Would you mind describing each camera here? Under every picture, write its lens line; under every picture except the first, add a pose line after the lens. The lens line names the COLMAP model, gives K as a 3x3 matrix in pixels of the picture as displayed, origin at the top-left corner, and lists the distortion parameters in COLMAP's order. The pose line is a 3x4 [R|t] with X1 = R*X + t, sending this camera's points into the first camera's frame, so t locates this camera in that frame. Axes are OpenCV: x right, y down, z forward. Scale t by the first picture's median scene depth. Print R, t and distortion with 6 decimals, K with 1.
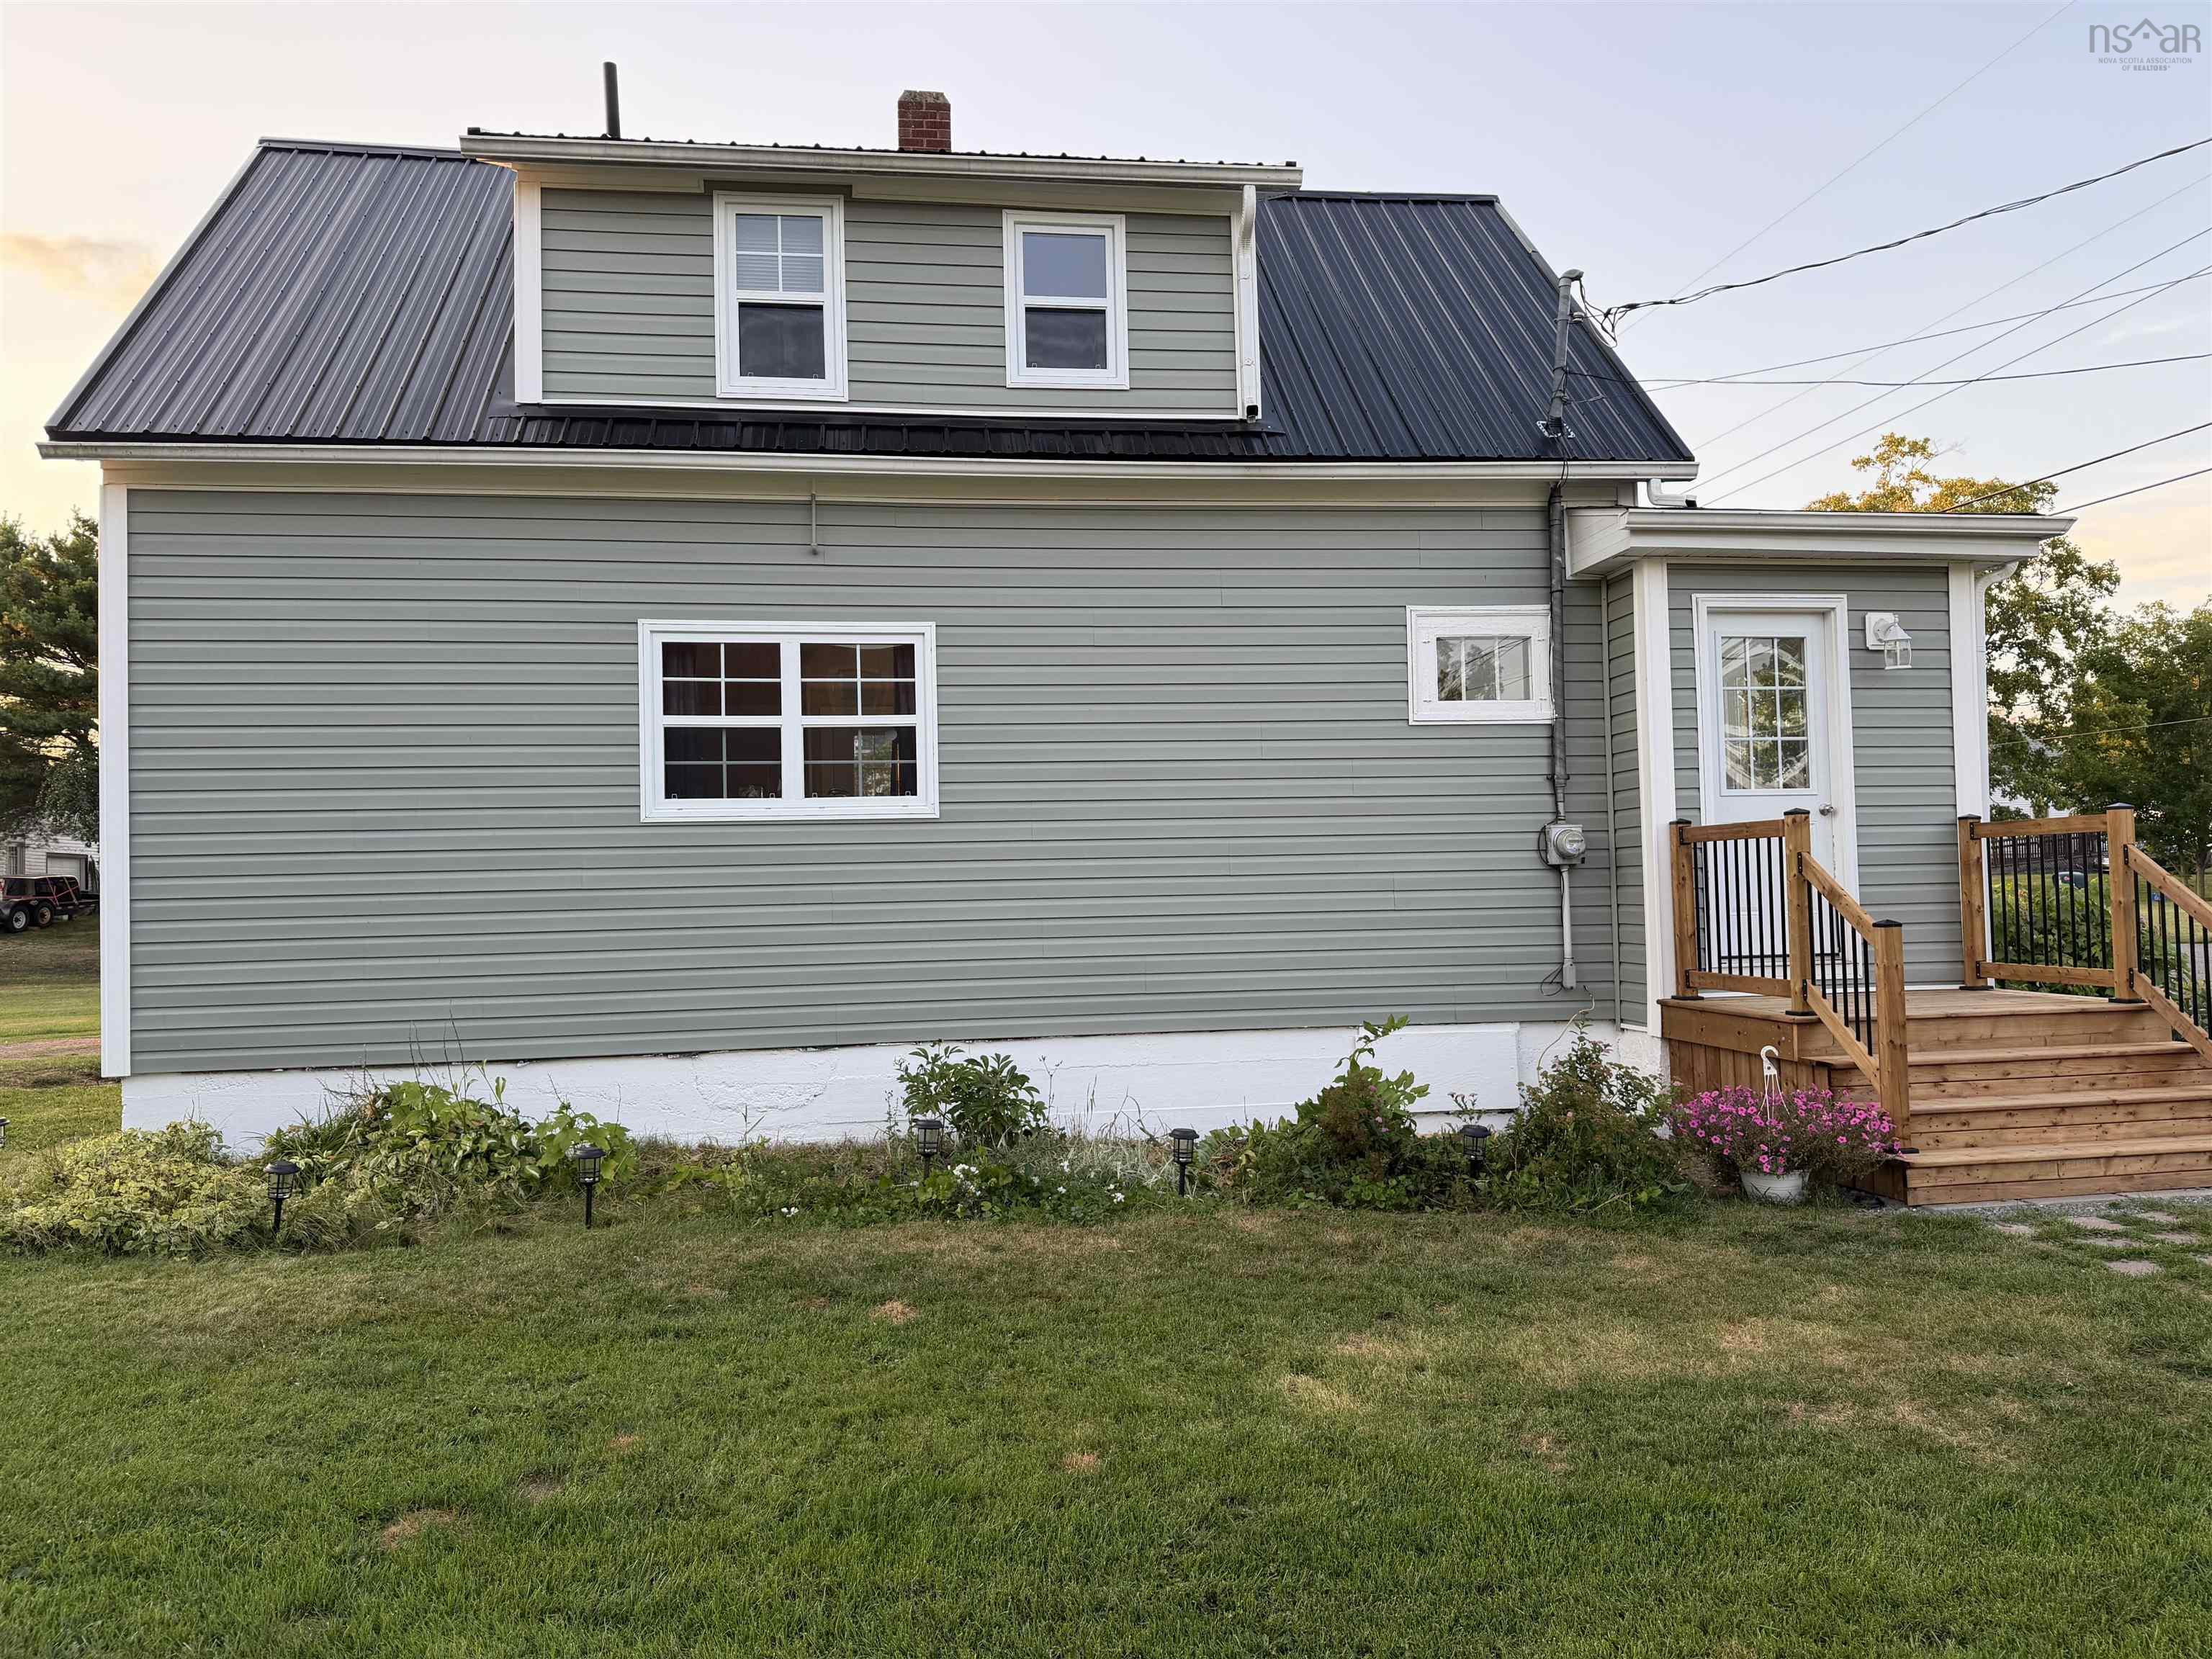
lens RADIAL K [[1569.8, 0, 1108.7], [0, 1569.8, 833.4], [0, 0, 1]] dist [0.000917, -0.008955]
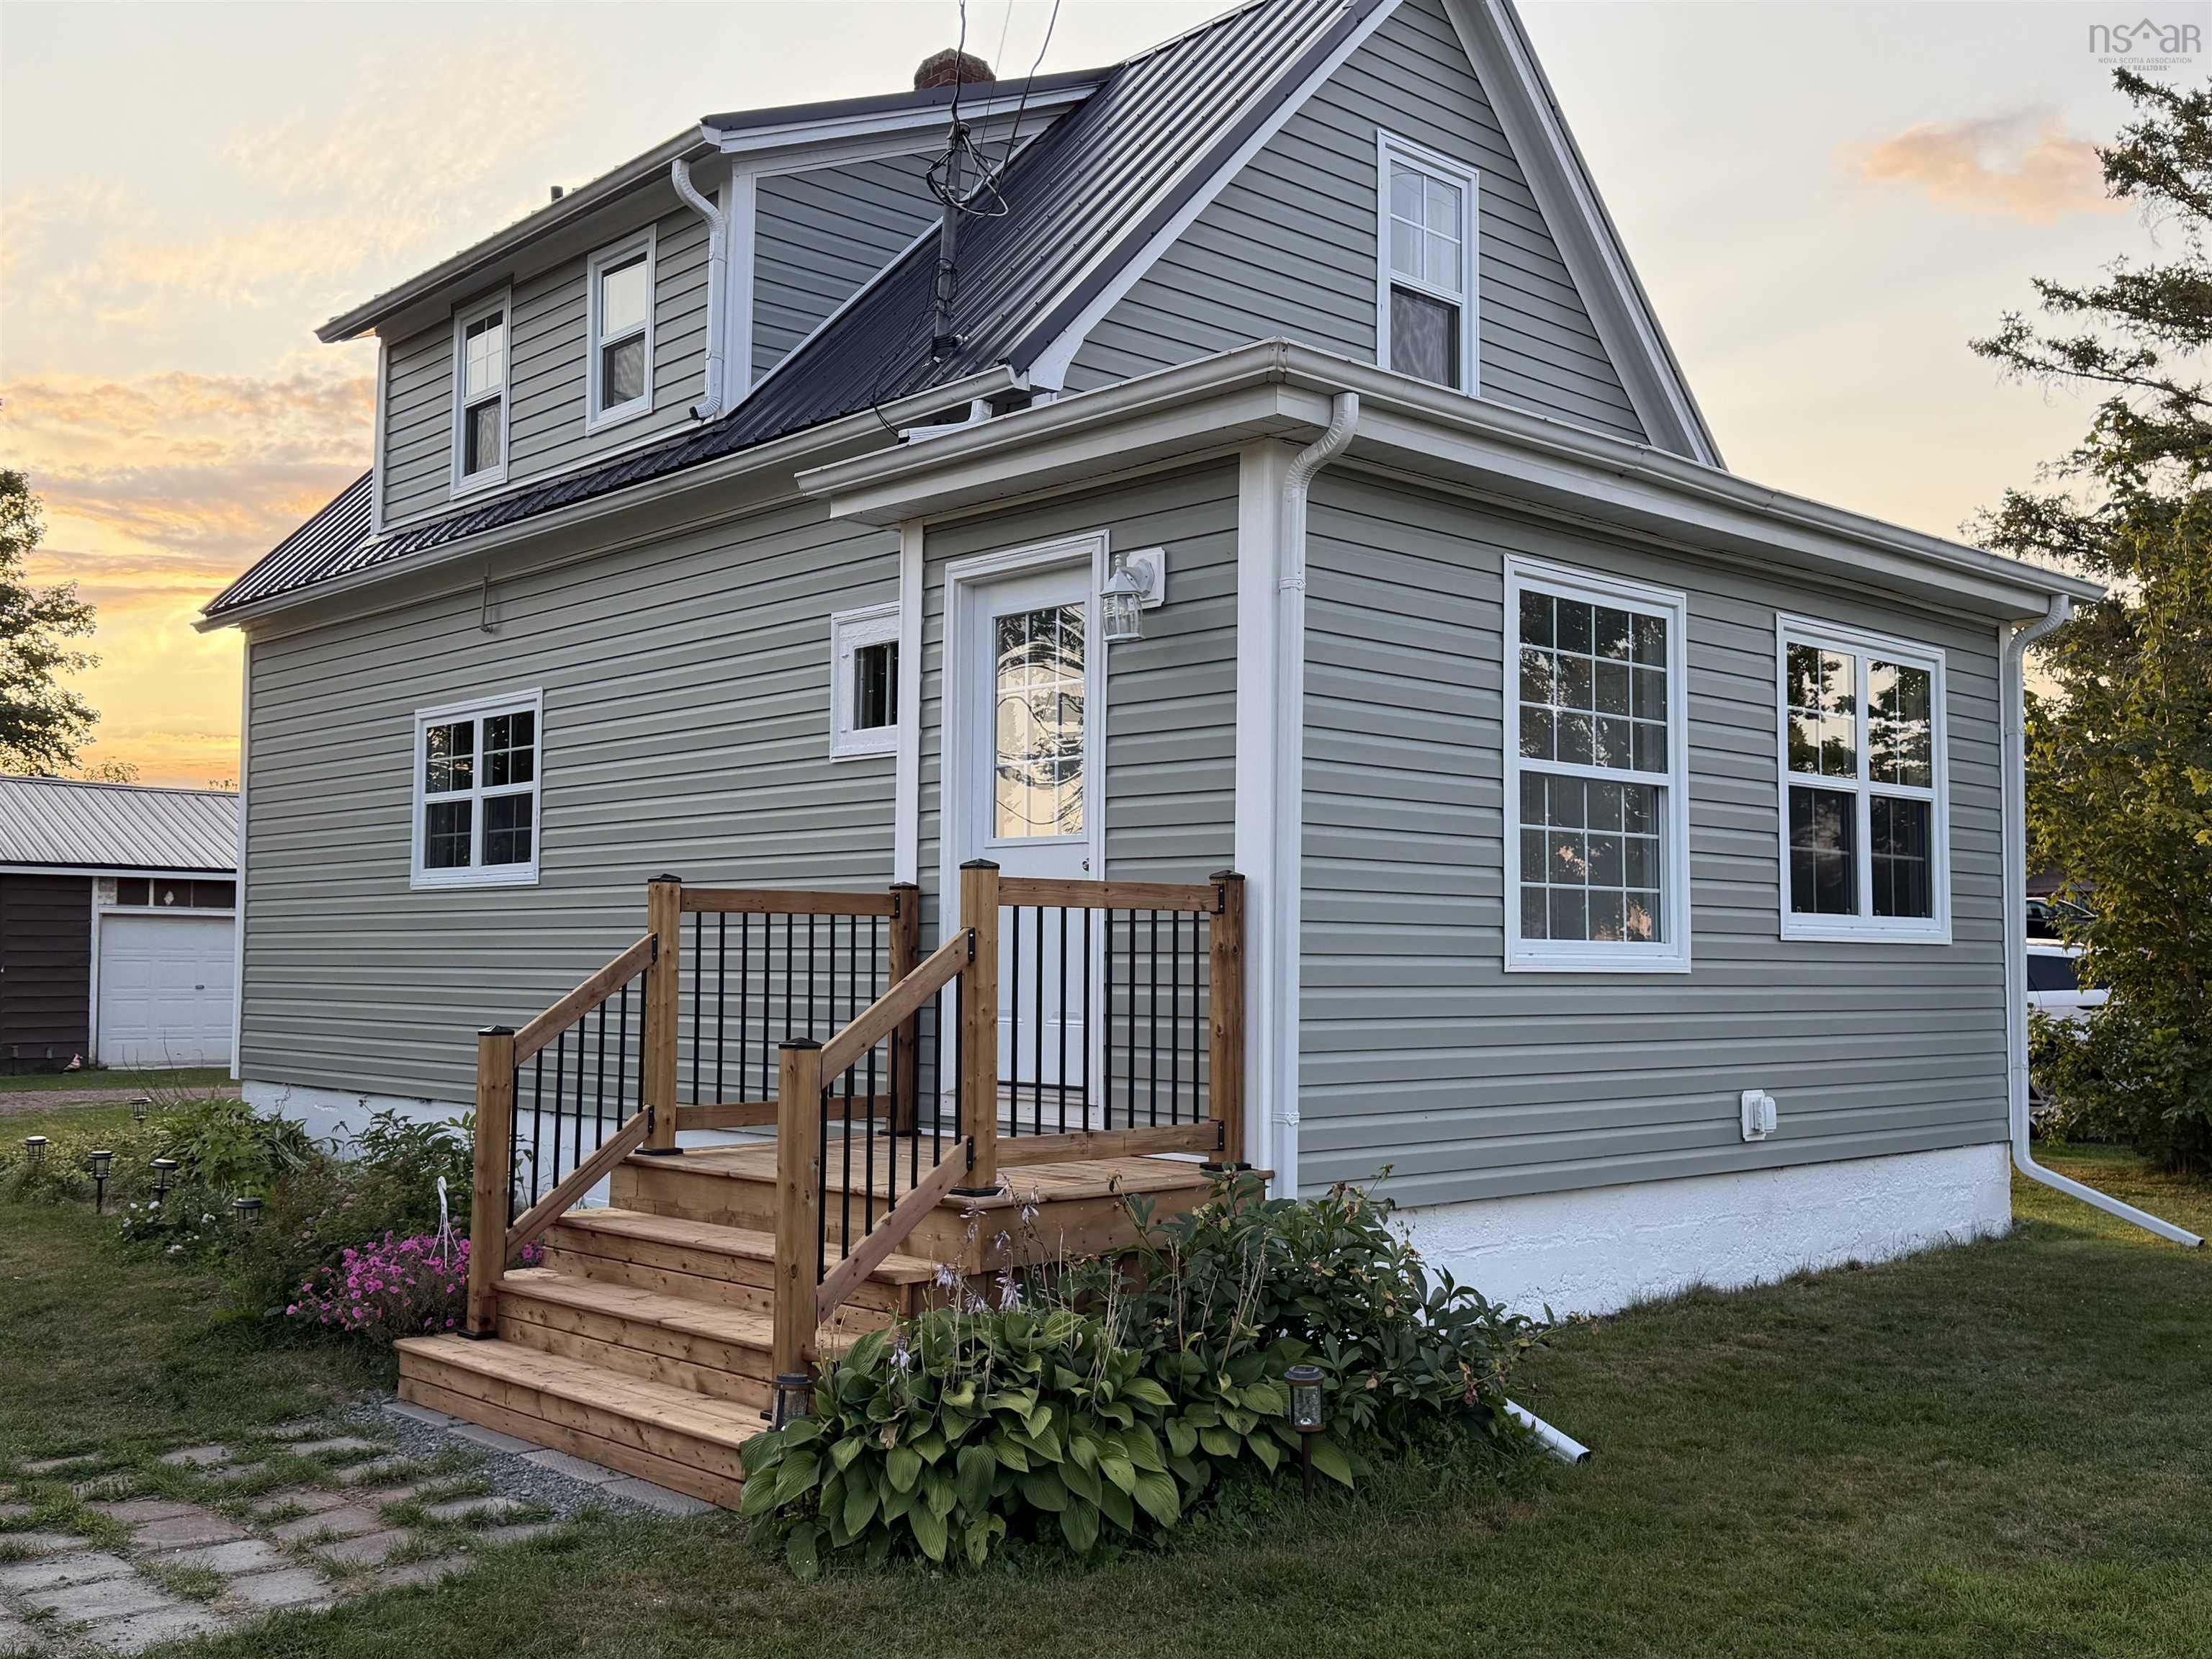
lens RADIAL K [[2124.5, 0, 1106.0], [0, 2124.5, 829.5], [0, 0, 1]] dist [0.006236, -0.000618]
pose [[0.575321, -0.022547, -0.817617, 1.214566], [0.027884, 0.999580, -0.007944, -0.023363], [0.817452, -0.018228, 0.575708, 0.513077]]
